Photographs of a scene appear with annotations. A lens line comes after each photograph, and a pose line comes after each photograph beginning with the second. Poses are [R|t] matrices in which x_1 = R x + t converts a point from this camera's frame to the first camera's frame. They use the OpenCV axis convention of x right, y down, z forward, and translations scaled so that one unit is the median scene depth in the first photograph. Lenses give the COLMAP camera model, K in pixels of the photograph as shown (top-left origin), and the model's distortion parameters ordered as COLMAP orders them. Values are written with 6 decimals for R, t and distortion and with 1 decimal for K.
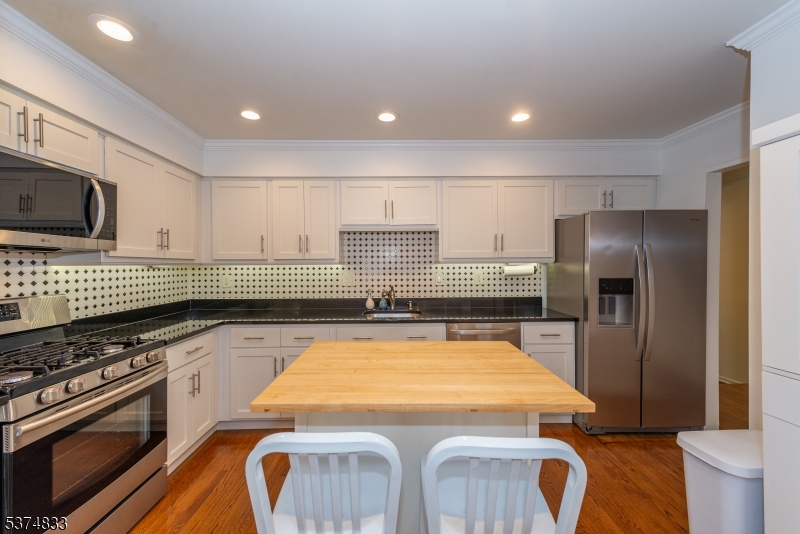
lens RADIAL K [[311.4, 0, 399.8], [0, 311.4, 269.4], [0, 0, 1]] dist [0.000680, 0.000070]
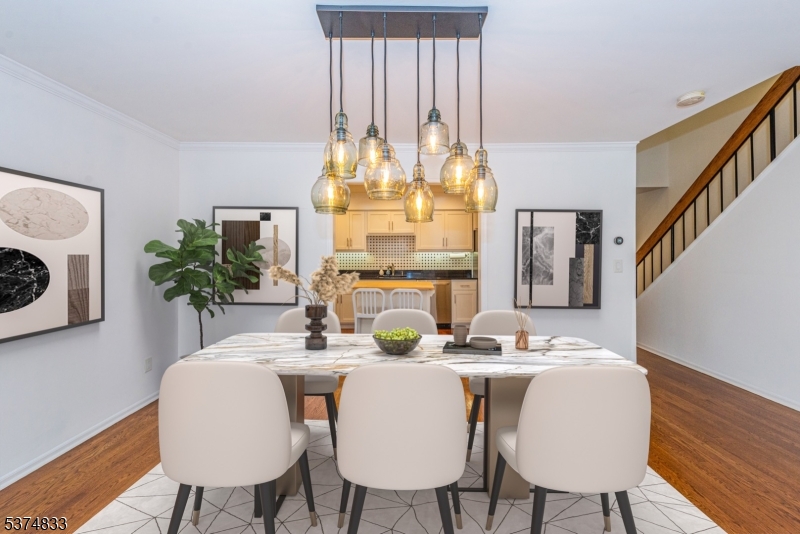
lens RADIAL K [[321.1, 0, 400.7], [0, 321.1, 255.9], [0, 0, 1]] dist [0.000210, 0.000042]
pose [[0.998642, 0.005589, -0.051790, 0.132935], [-0.005617, 0.999984, -0.000402, 0.006324], [0.051787, 0.000693, 0.998658, -1.038470]]
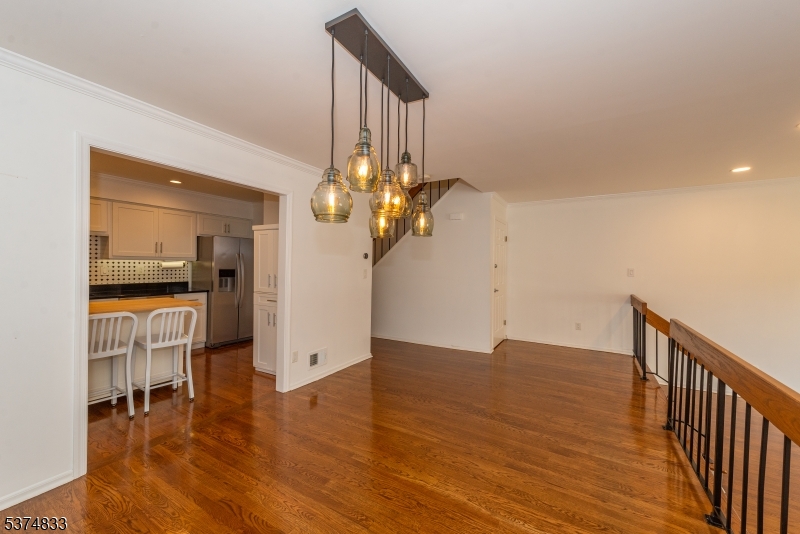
lens RADIAL K [[311.4, 0, 399.8], [0, 311.4, 269.4], [0, 0, 1]] dist [0.000680, 0.000070]
pose [[0.527621, 0.003046, 0.849474, -0.369827], [-0.011268, 0.999931, 0.003413, 0.006747], [-0.849405, -0.011373, 0.527619, -0.855947]]
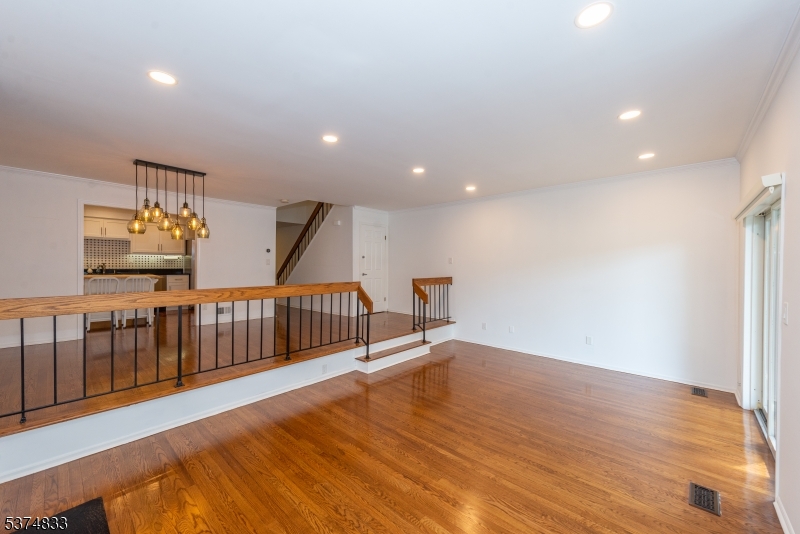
lens RADIAL K [[323.1, 0, 402.0], [0, 323.1, 270.2], [0, 0, 1]] dist [0.012865, -0.000200]
pose [[0.697046, 0.003000, 0.717020, -0.223840], [-0.010251, 0.999931, 0.005781, 0.070511], [-0.716953, -0.011380, 0.697028, -2.311641]]
